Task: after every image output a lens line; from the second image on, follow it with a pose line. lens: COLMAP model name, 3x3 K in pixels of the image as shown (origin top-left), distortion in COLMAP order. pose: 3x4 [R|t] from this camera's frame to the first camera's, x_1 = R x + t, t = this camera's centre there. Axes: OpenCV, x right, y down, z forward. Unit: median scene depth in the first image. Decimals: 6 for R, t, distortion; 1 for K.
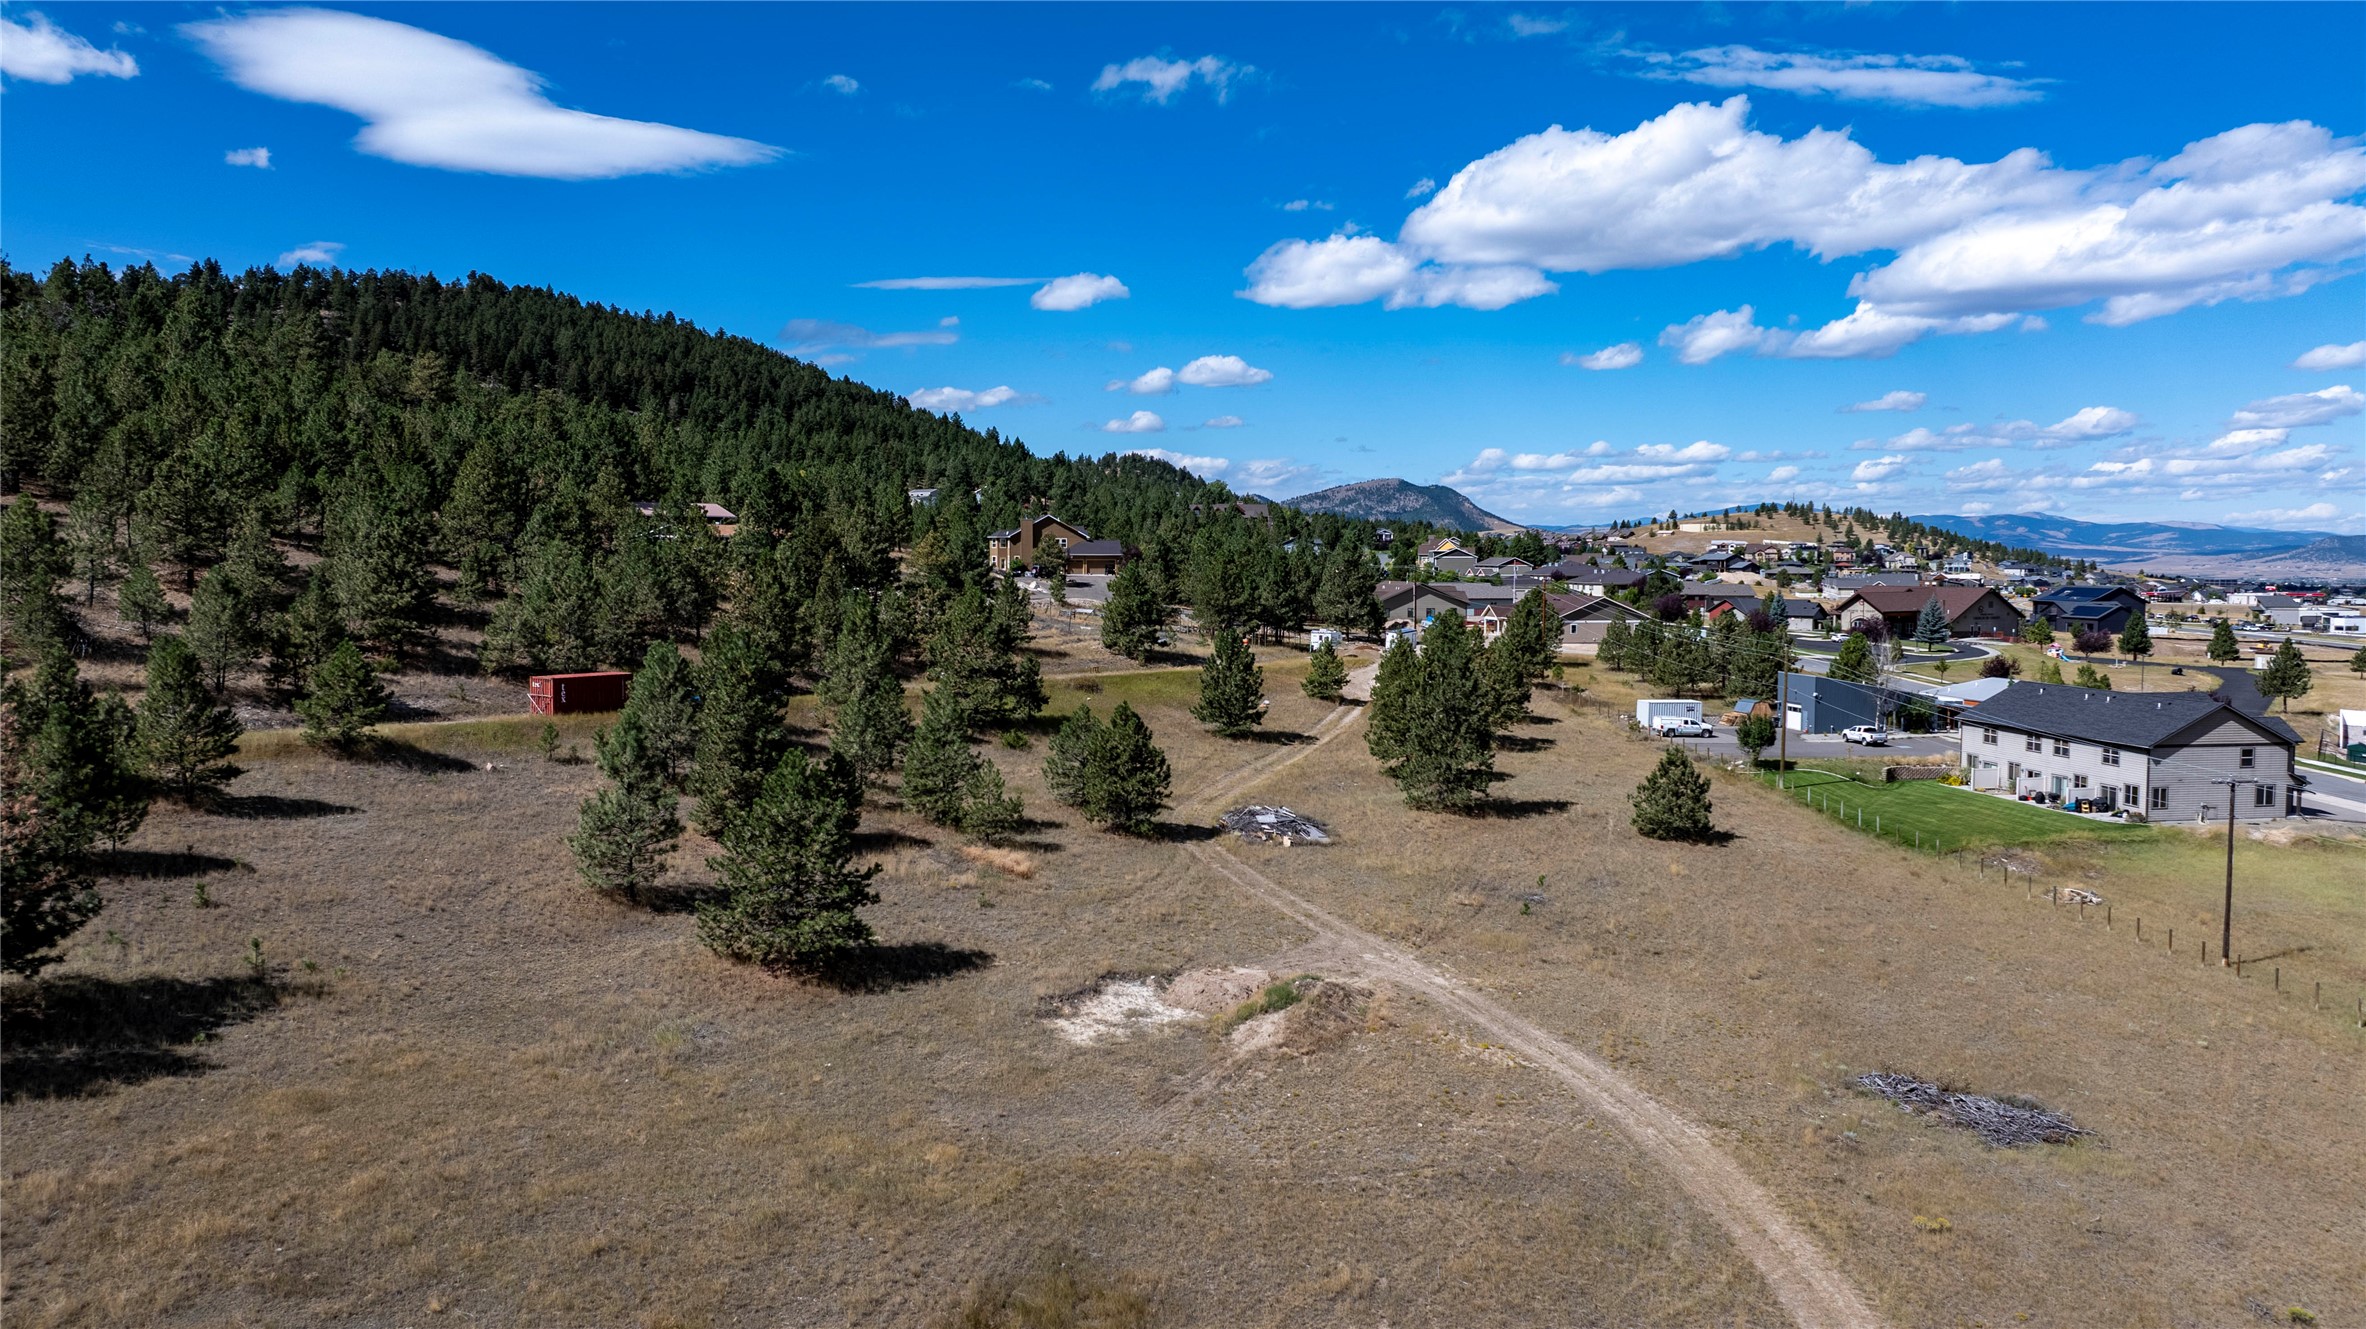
lens RADIAL K [[1664.7, 0, 1193.4], [0, 1664.7, 661.4], [0, 0, 1]] dist [-0.014825, -0.006983]
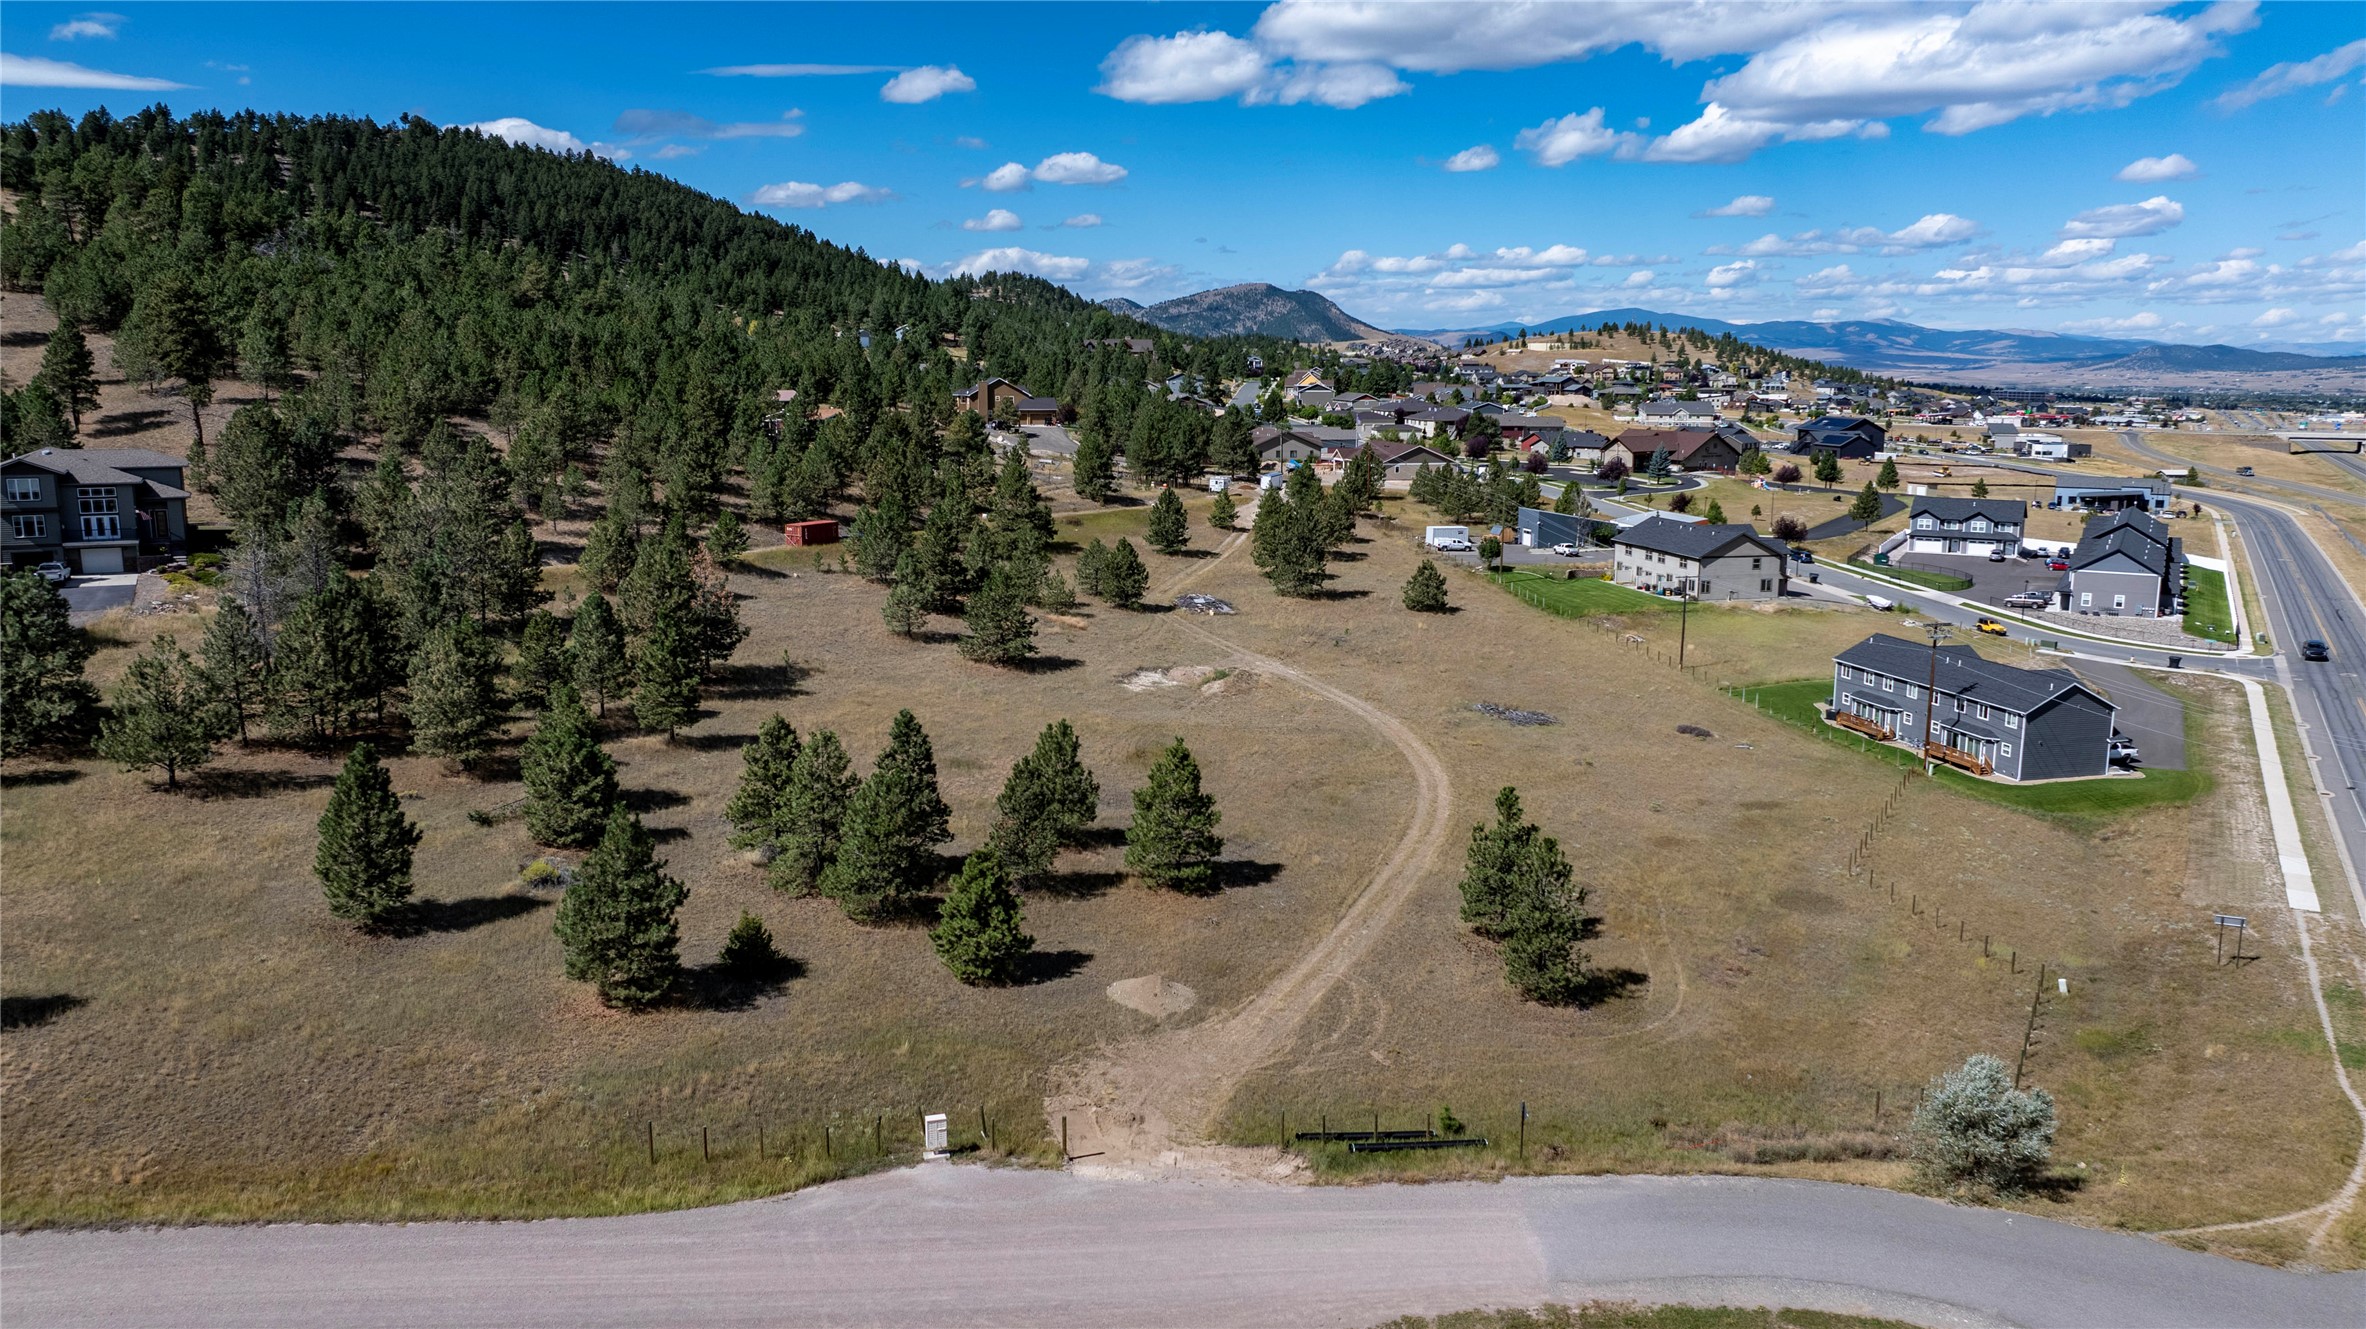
lens RADIAL K [[1664.7, 0, 1193.4], [0, 1664.7, 661.4], [0, 0, 1]] dist [-0.014825, -0.006983]
pose [[0.996828, -0.011541, 0.078746, -0.068903], [0.002290, 0.993180, 0.116570, -0.033225], [-0.079555, -0.116020, 0.990056, -0.520860]]
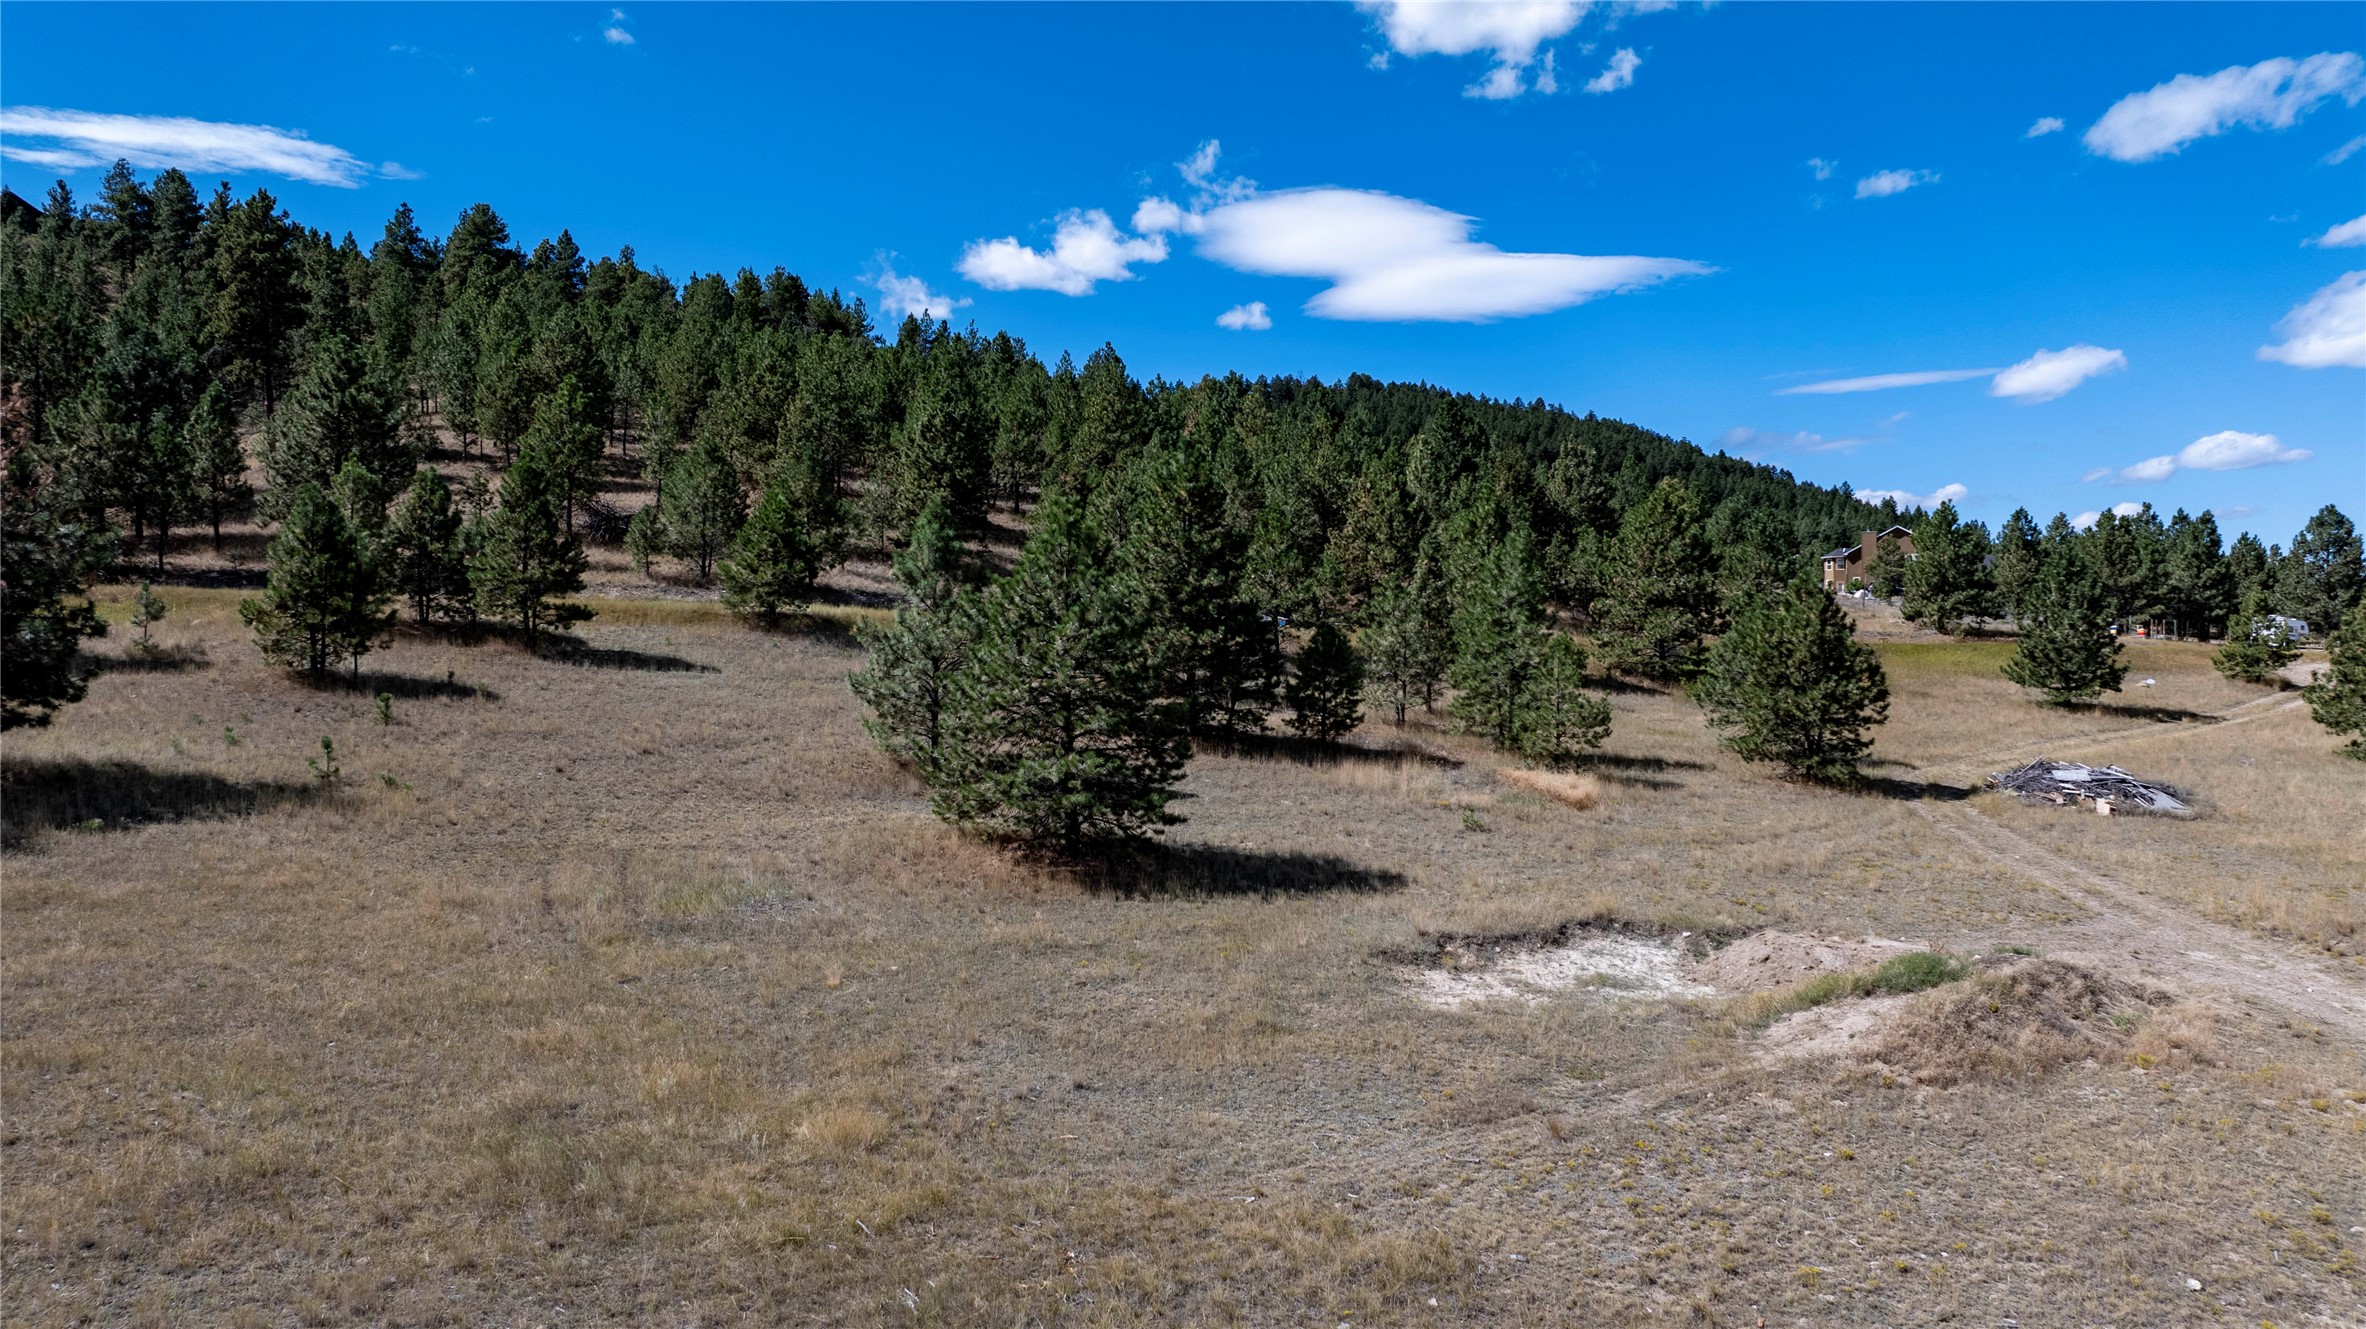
lens RADIAL K [[1664.7, 0, 1193.4], [0, 1664.7, 661.4], [0, 0, 1]] dist [-0.014825, -0.006983]
pose [[0.860873, -0.009380, -0.508733, 0.048791], [-0.026475, 0.997650, -0.063196, 0.064692], [0.508130, 0.067872, 0.858602, 0.215908]]
